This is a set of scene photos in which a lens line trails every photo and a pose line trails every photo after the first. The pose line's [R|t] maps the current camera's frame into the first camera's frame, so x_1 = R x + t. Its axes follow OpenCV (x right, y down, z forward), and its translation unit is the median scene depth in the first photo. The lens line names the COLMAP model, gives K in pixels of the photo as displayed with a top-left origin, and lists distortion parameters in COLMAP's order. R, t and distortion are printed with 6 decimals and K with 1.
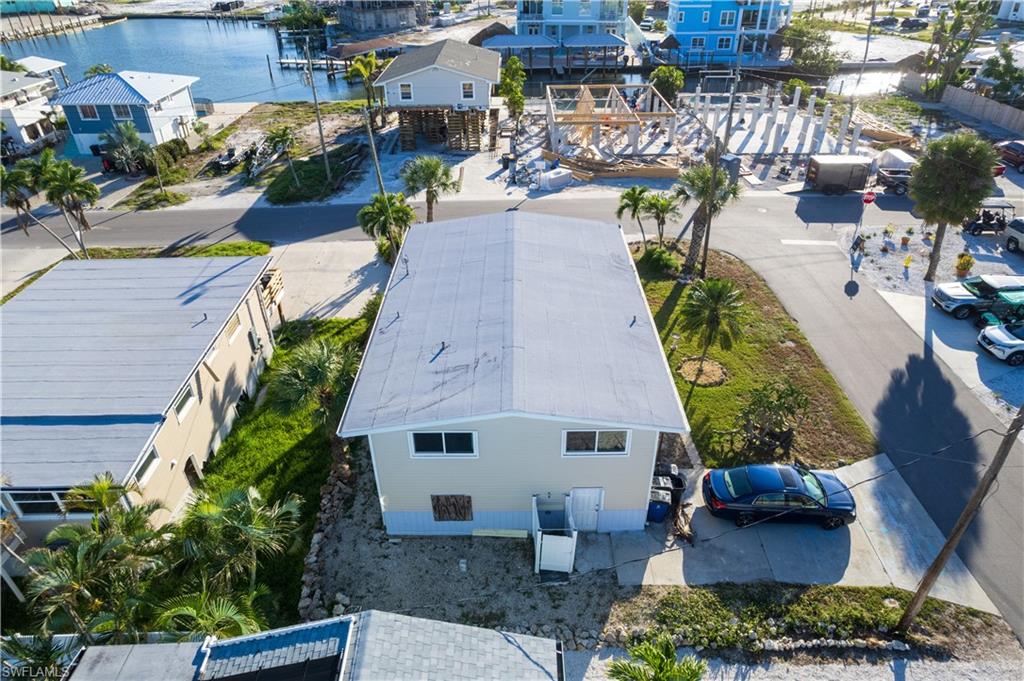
lens RADIAL K [[657.3, 0, 512.0], [0, 657.3, 340.5], [0, 0, 1]] dist [-0.018399, 0.001205]
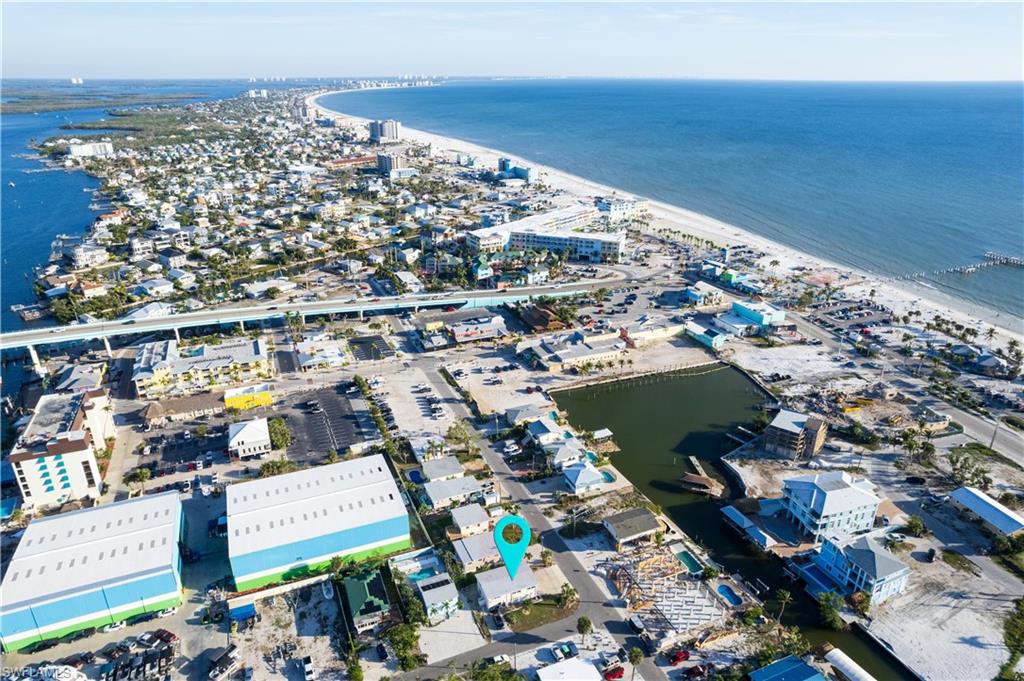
lens RADIAL K [[657.3, 0, 512.0], [0, 657.3, 340.5], [0, 0, 1]] dist [-0.018399, 0.001205]
pose [[0.412270, 0.356557, -0.838392, 2.561016], [-0.484115, 0.865302, 0.129944, -1.654761], [0.771794, 0.352306, 0.529352, -1.839267]]
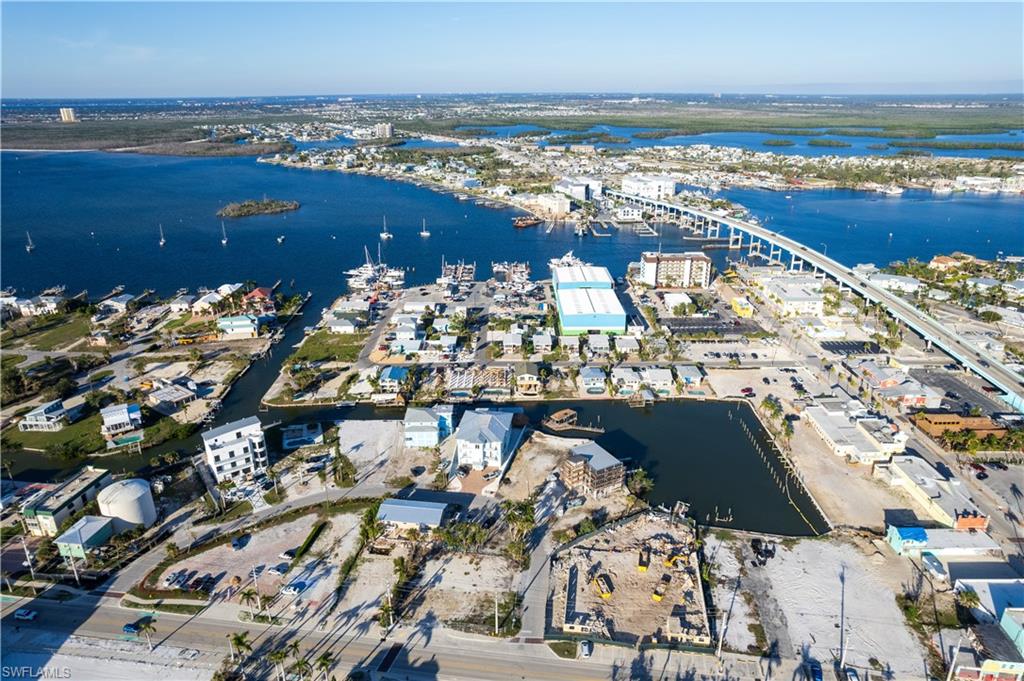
lens RADIAL K [[657.3, 0, 512.0], [0, 657.3, 340.5], [0, 0, 1]] dist [-0.018399, 0.001205]
pose [[-0.999769, 0.014030, -0.016267, 0.121767], [-0.004457, 0.605287, 0.795995, -5.708821], [0.021014, 0.795884, -0.605084, 4.833453]]
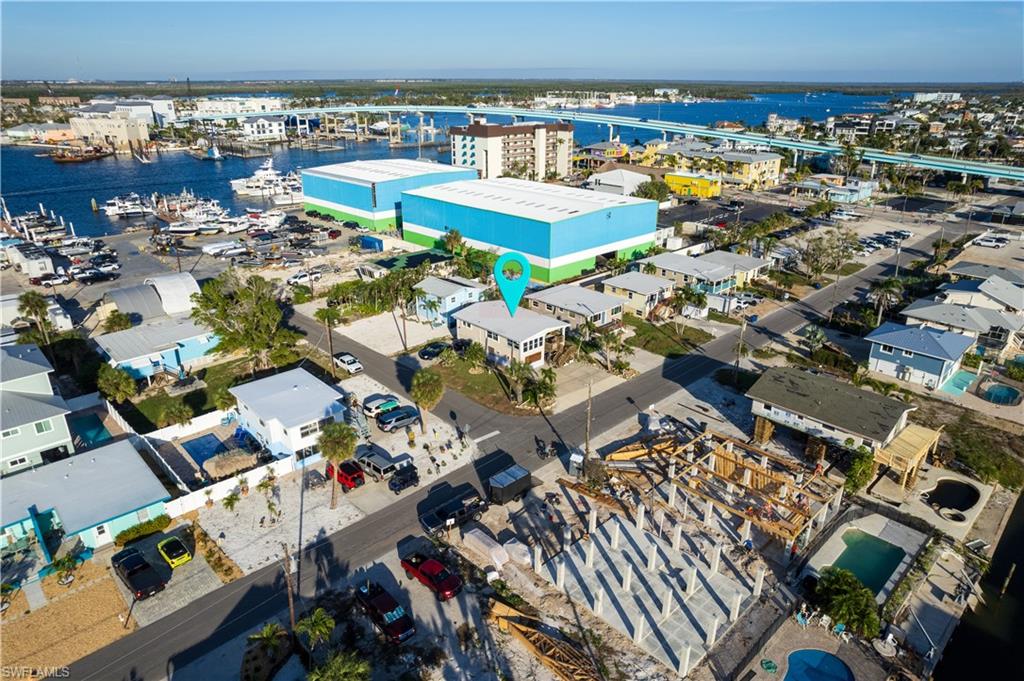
lens RADIAL K [[657.3, 0, 512.0], [0, 657.3, 340.5], [0, 0, 1]] dist [-0.018399, 0.001205]
pose [[-0.723498, 0.269570, -0.635518, 1.236678], [-0.353939, 0.645541, 0.676760, -1.308664], [0.592687, 0.714569, -0.371636, 1.275538]]
